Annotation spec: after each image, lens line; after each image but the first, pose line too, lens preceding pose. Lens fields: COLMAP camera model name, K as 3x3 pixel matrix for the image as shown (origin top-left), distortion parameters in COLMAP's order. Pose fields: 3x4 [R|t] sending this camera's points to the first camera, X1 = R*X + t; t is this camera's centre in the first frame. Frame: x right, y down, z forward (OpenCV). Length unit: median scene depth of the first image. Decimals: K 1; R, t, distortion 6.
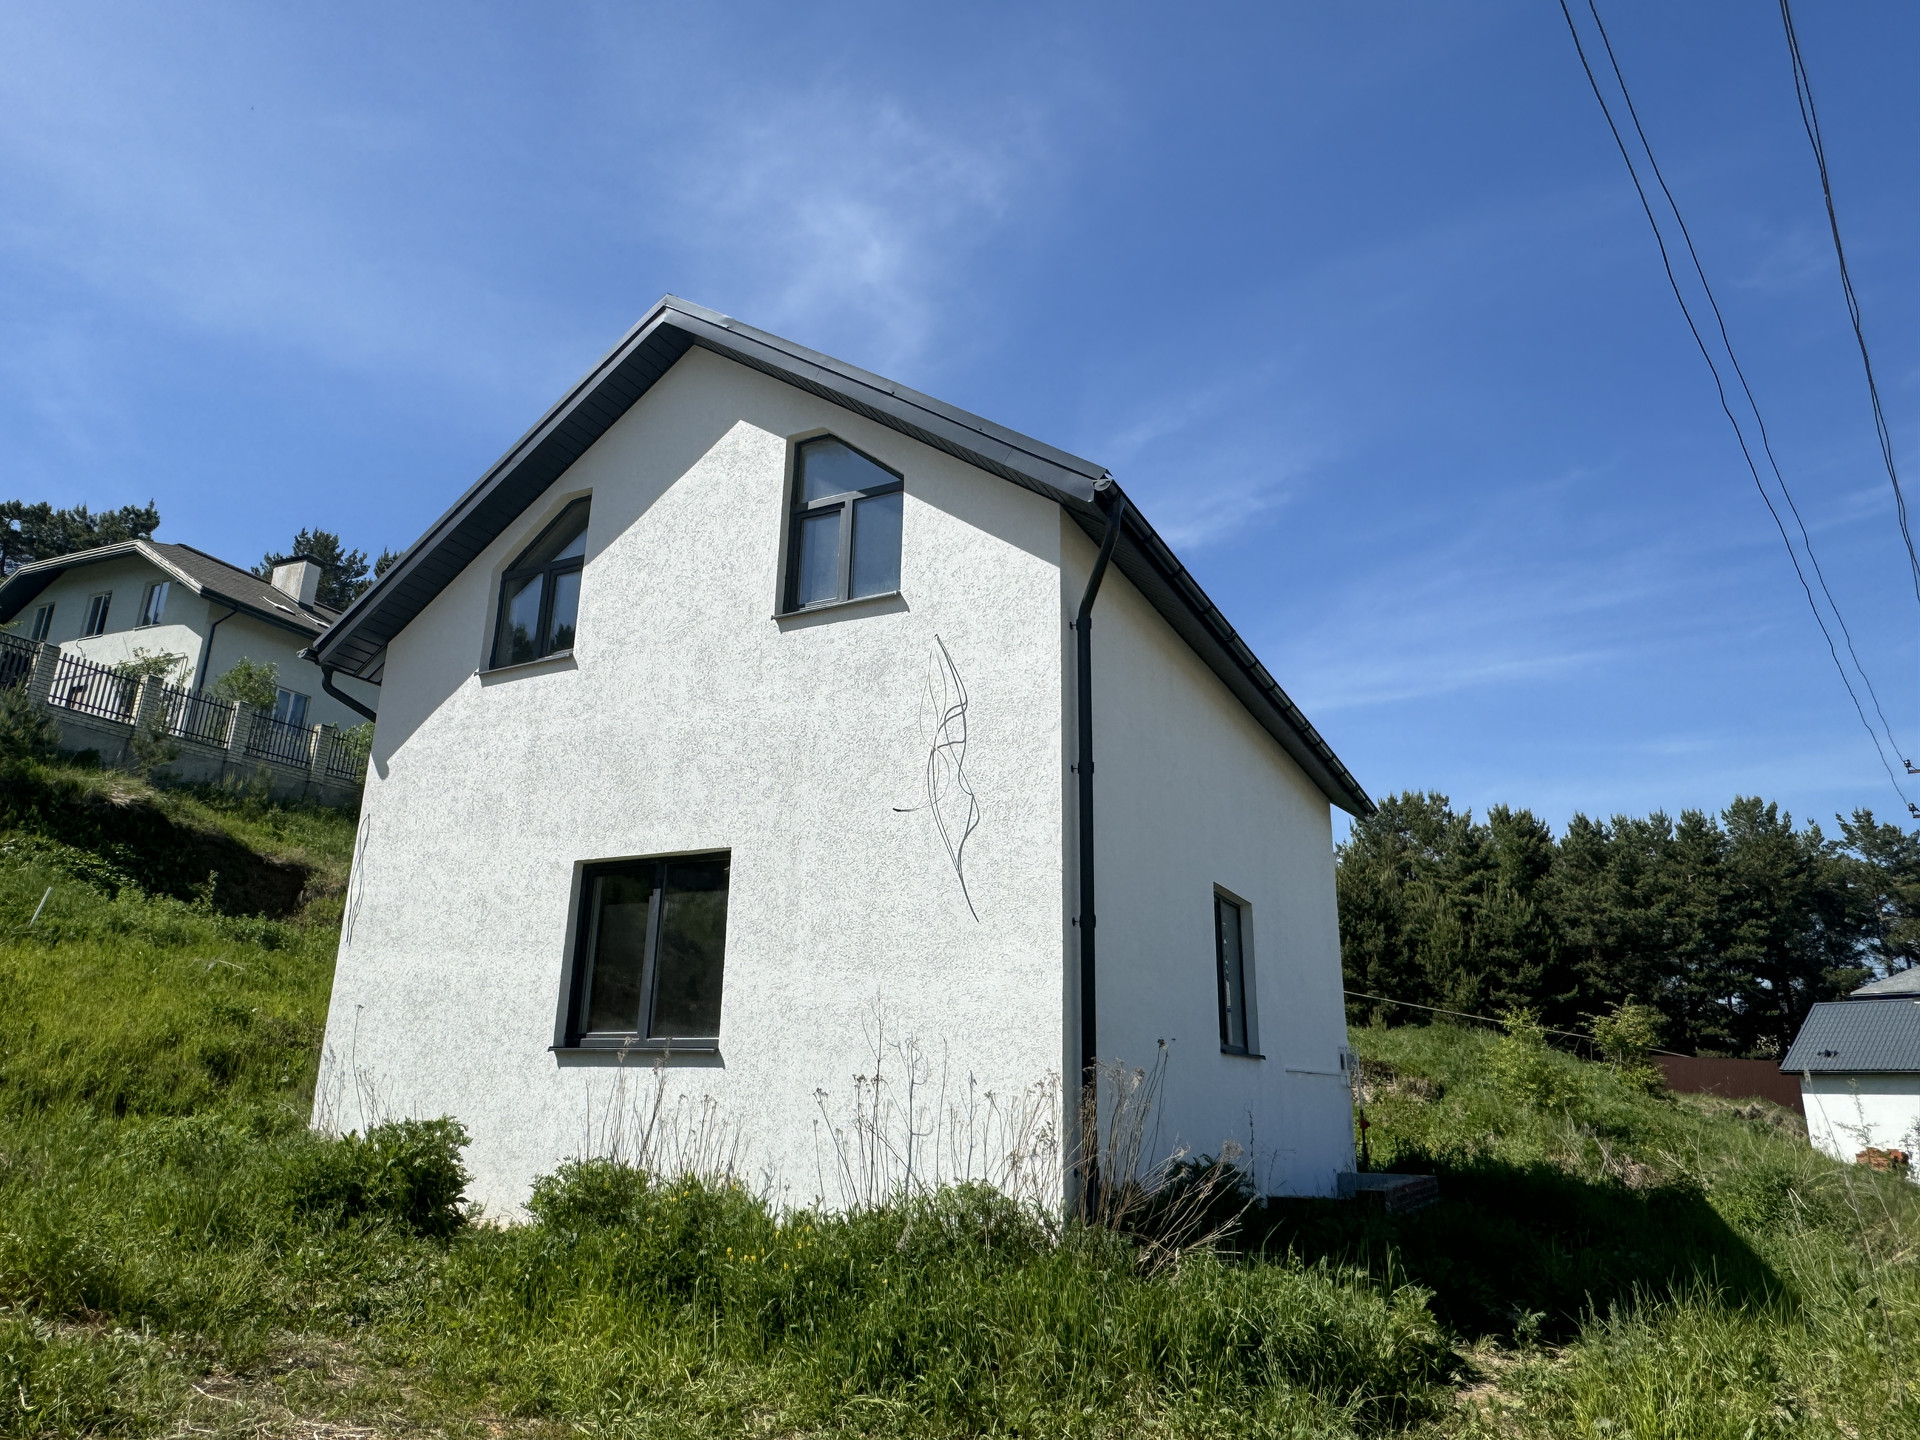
lens RADIAL K [[1224.0, 0, 956.1], [0, 1224.0, 719.0], [0, 0, 1]] dist [0.006119, 0.003935]
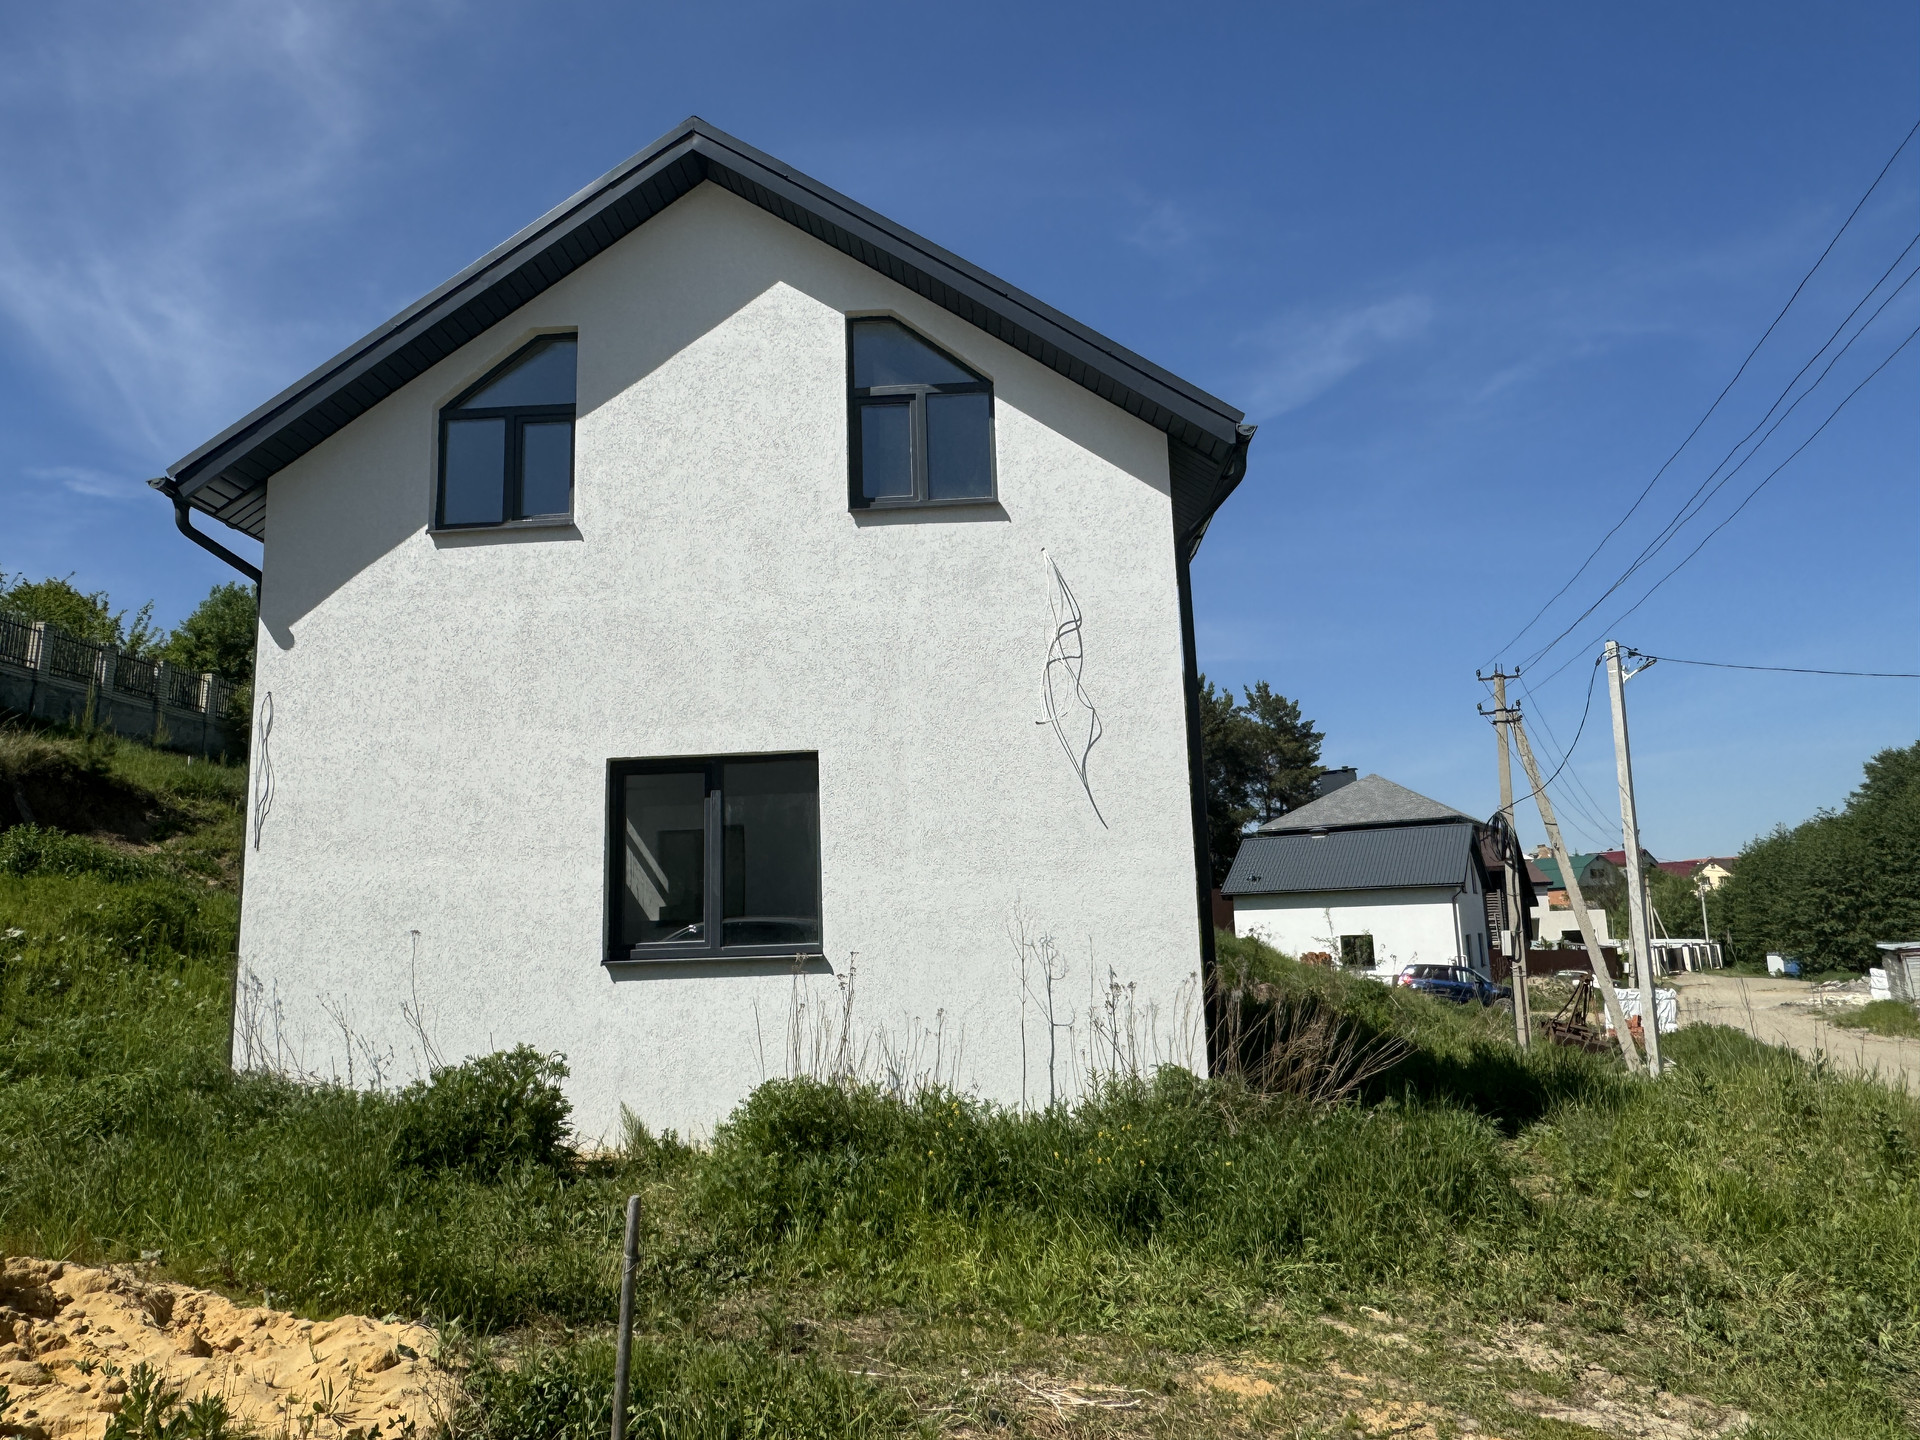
lens RADIAL K [[1224.0, 0, 959.1], [0, 1224.0, 717.5], [0, 0, 1]] dist [0.006119, 0.003935]
pose [[0.908770, 0.020817, 0.416777, -0.457101], [-0.072945, 0.991302, 0.109541, -0.032659], [-0.410872, -0.129949, 0.902384, 0.080854]]
